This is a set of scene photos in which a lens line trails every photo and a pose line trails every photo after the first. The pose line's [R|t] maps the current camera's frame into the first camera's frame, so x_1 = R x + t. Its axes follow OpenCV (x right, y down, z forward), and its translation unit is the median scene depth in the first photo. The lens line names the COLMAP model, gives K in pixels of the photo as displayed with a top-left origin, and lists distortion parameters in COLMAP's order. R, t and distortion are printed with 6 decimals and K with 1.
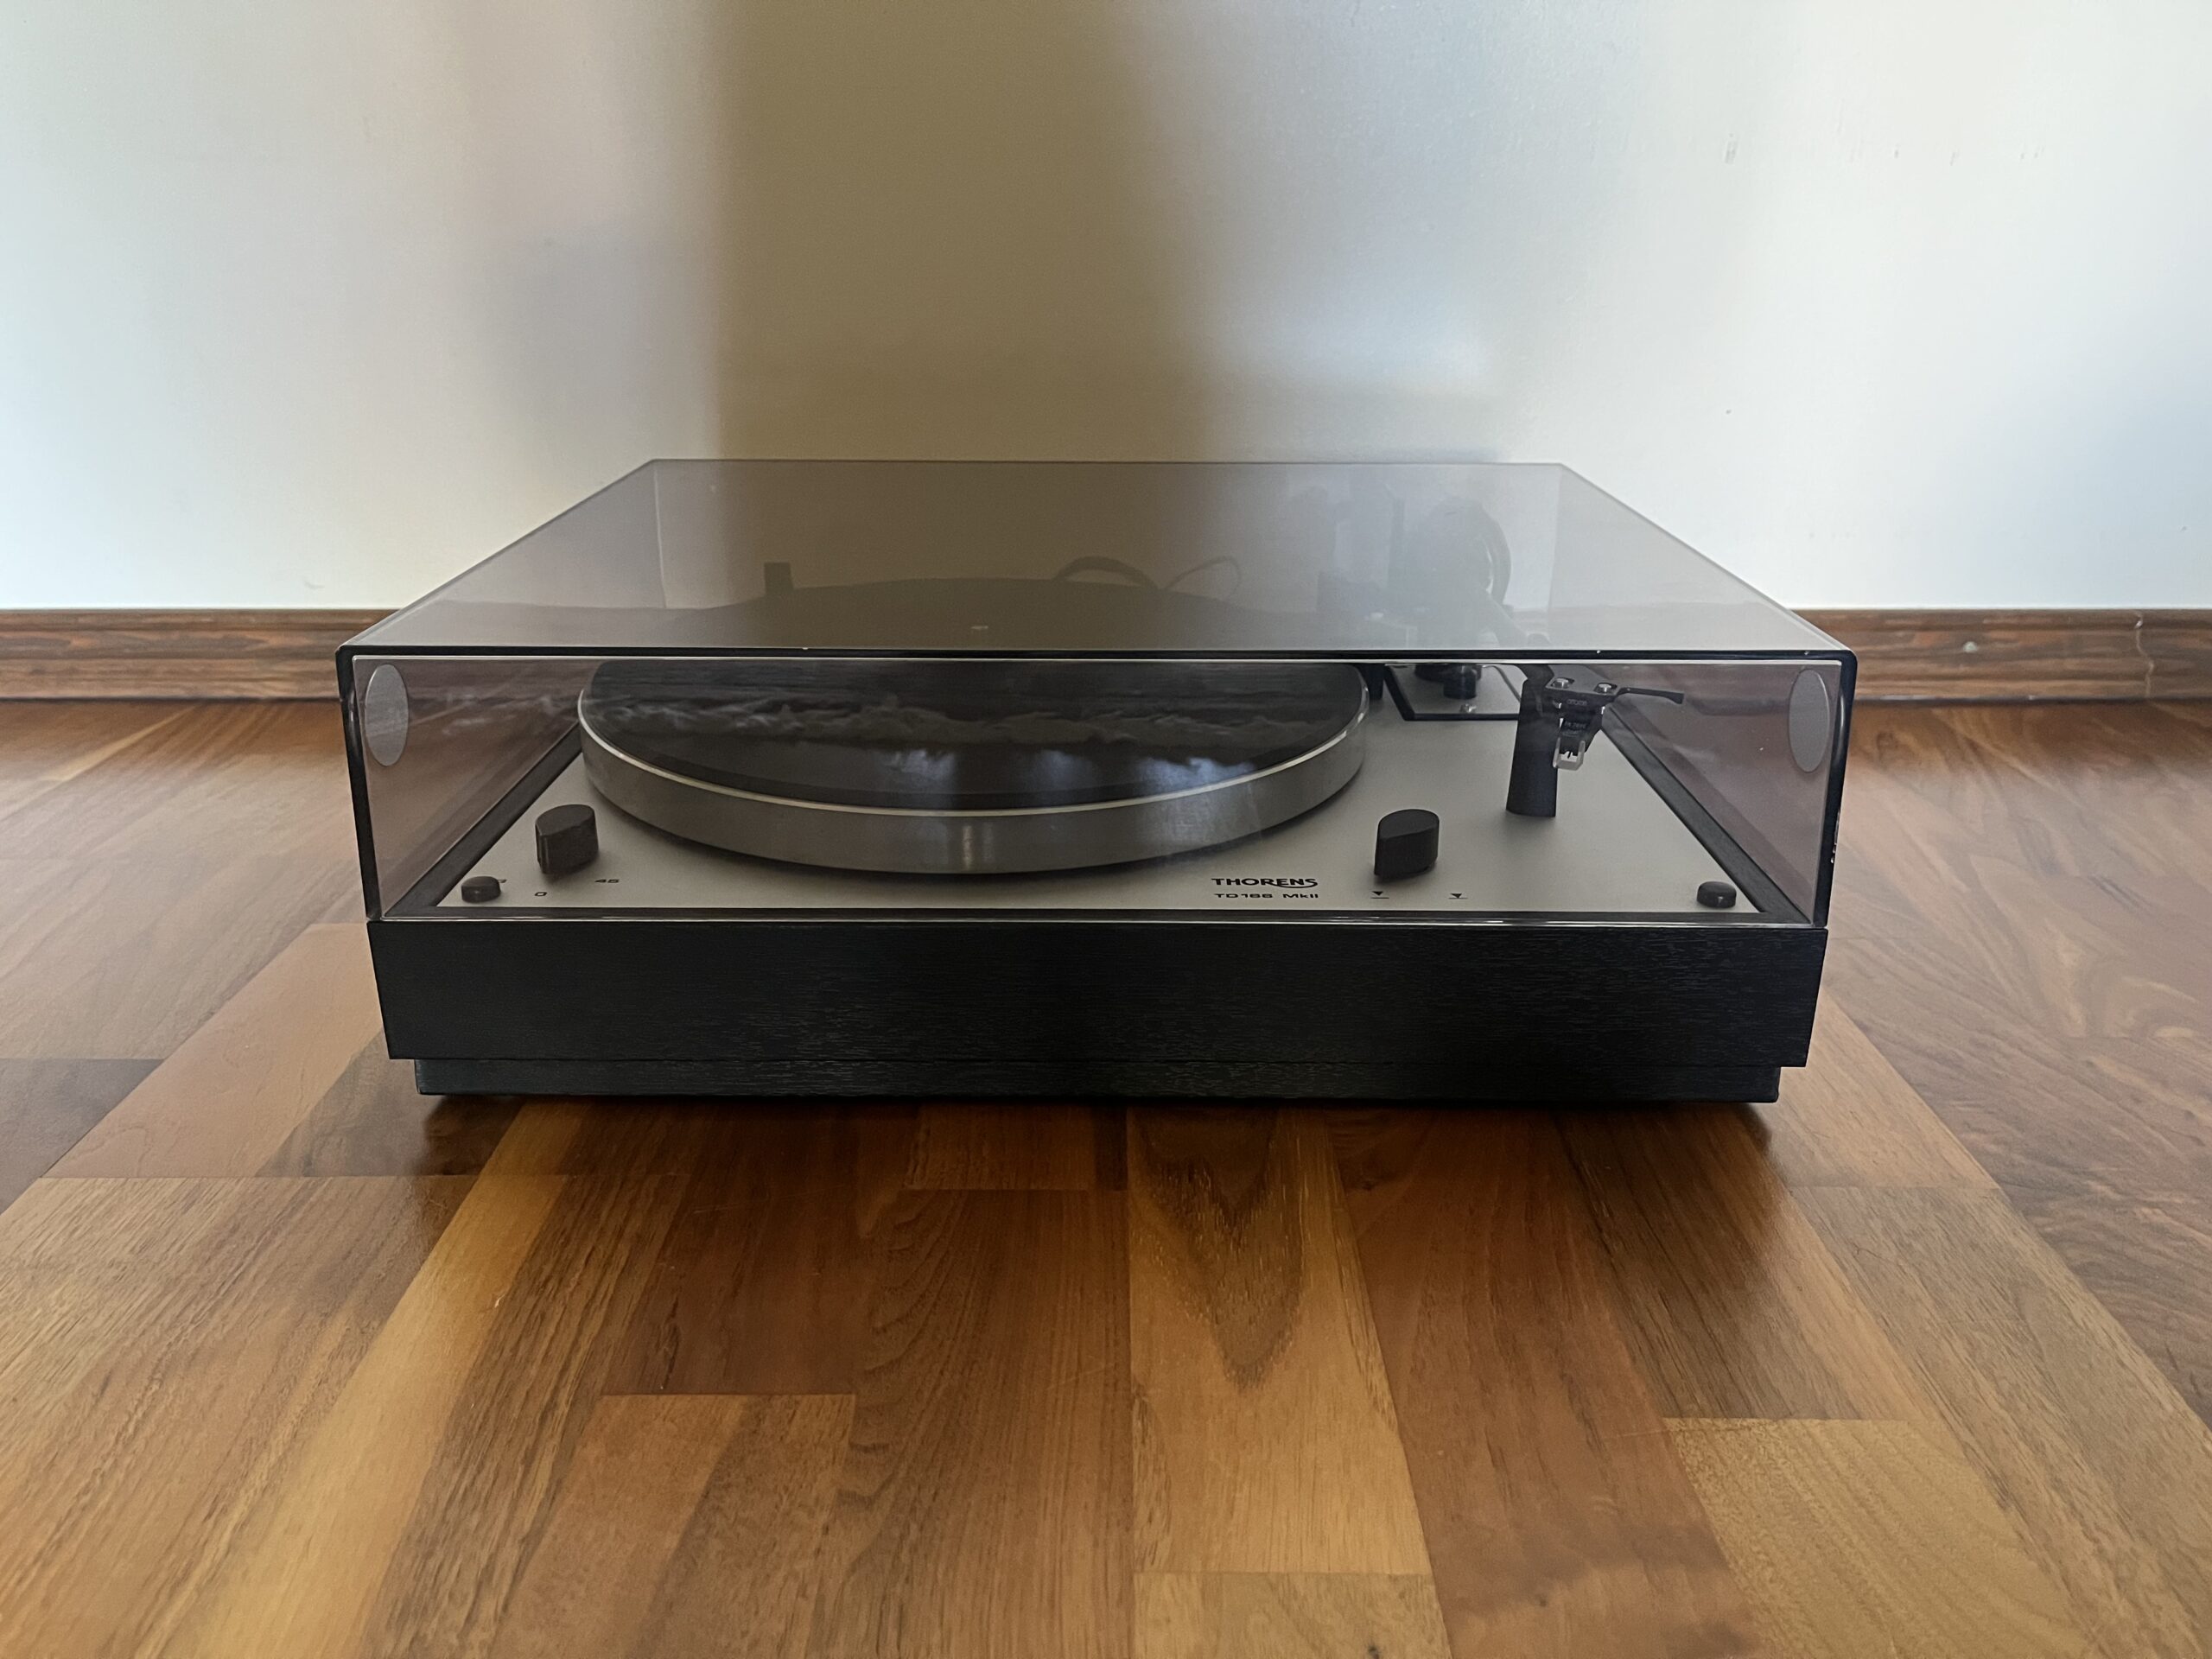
lens RADIAL K [[1733.5, 0, 1106.0], [0, 1733.5, 829.5], [0, 0, 1]] dist [0.082226, -0.141729]
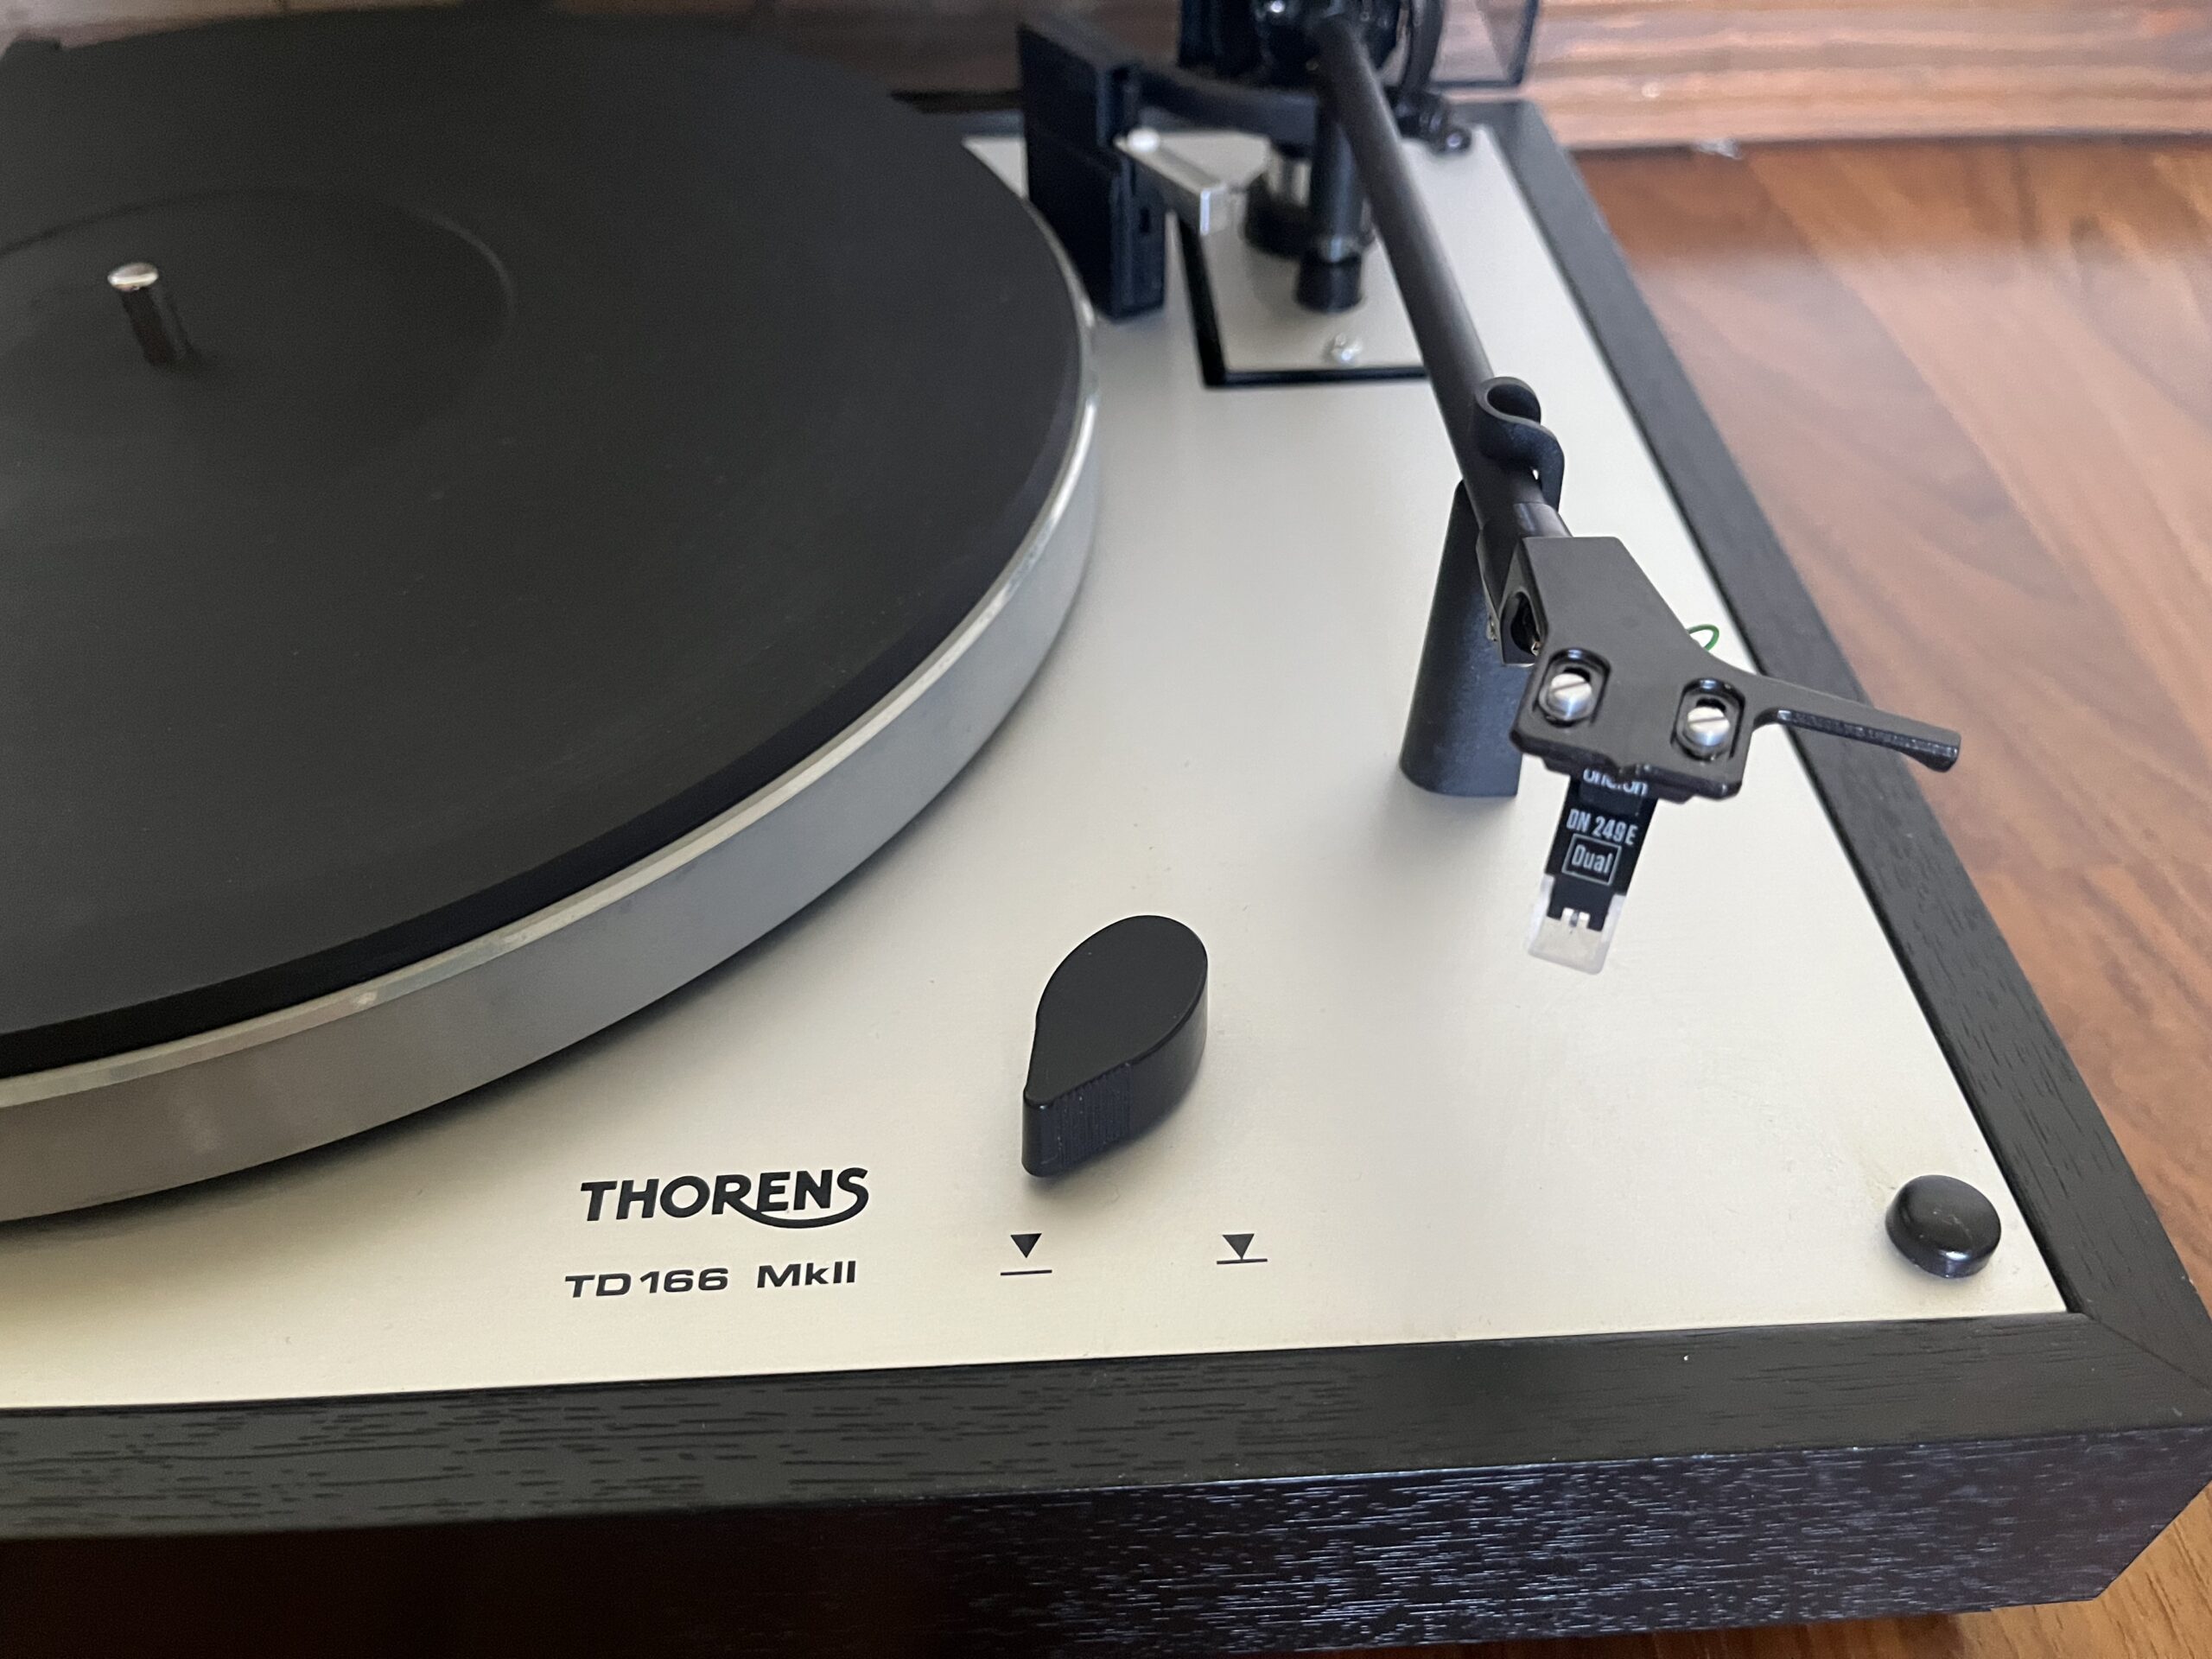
lens RADIAL K [[1774.4, 0, 1106.0], [0, 1774.4, 829.5], [0, 0, 1]] dist [0.030808, -0.091460]
pose [[0.998165, -0.048861, 0.035766, 0.149305], [0.030609, 0.916785, 0.398206, -0.171301], [-0.052246, -0.396381, 0.916598, 0.632837]]
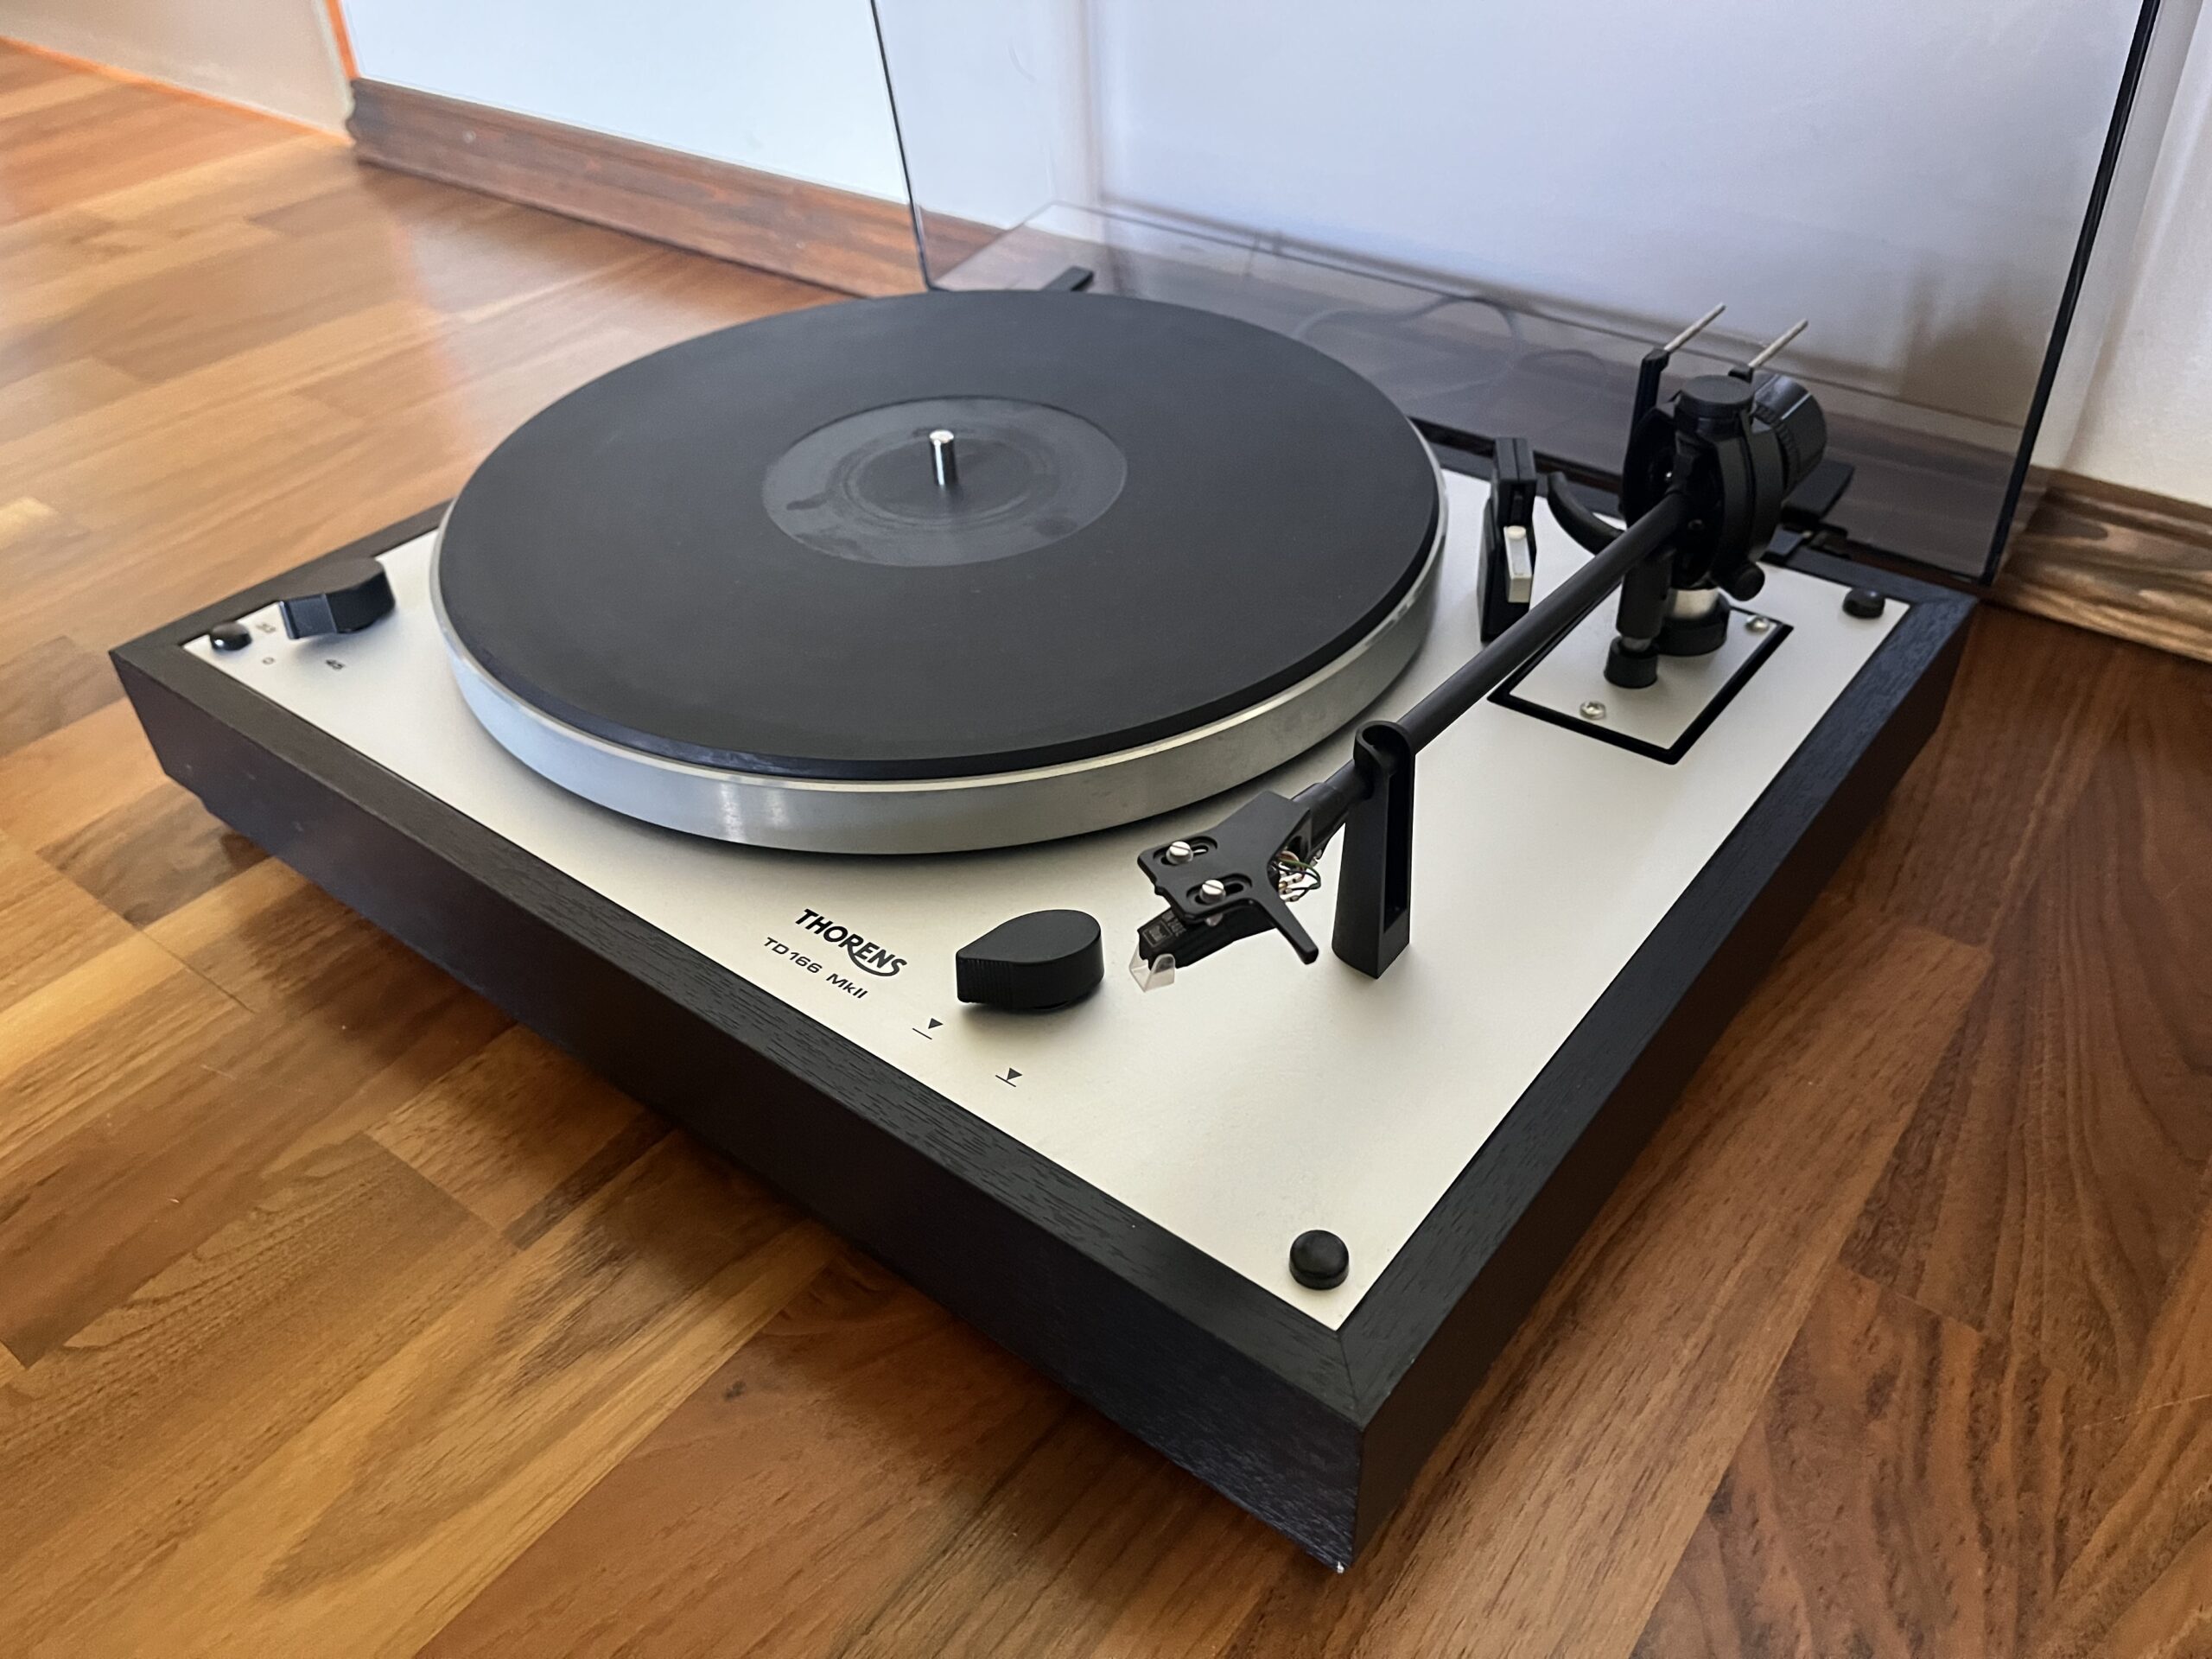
lens RADIAL K [[1733.5, 0, 1106.0], [0, 1733.5, 829.5], [0, 0, 1]] dist [0.082226, -0.141729]
pose [[0.790894, 0.353226, -0.499719, 0.486681], [-0.184422, 0.916208, 0.355740, -0.271488], [0.583503, -0.189193, 0.789766, 0.455377]]
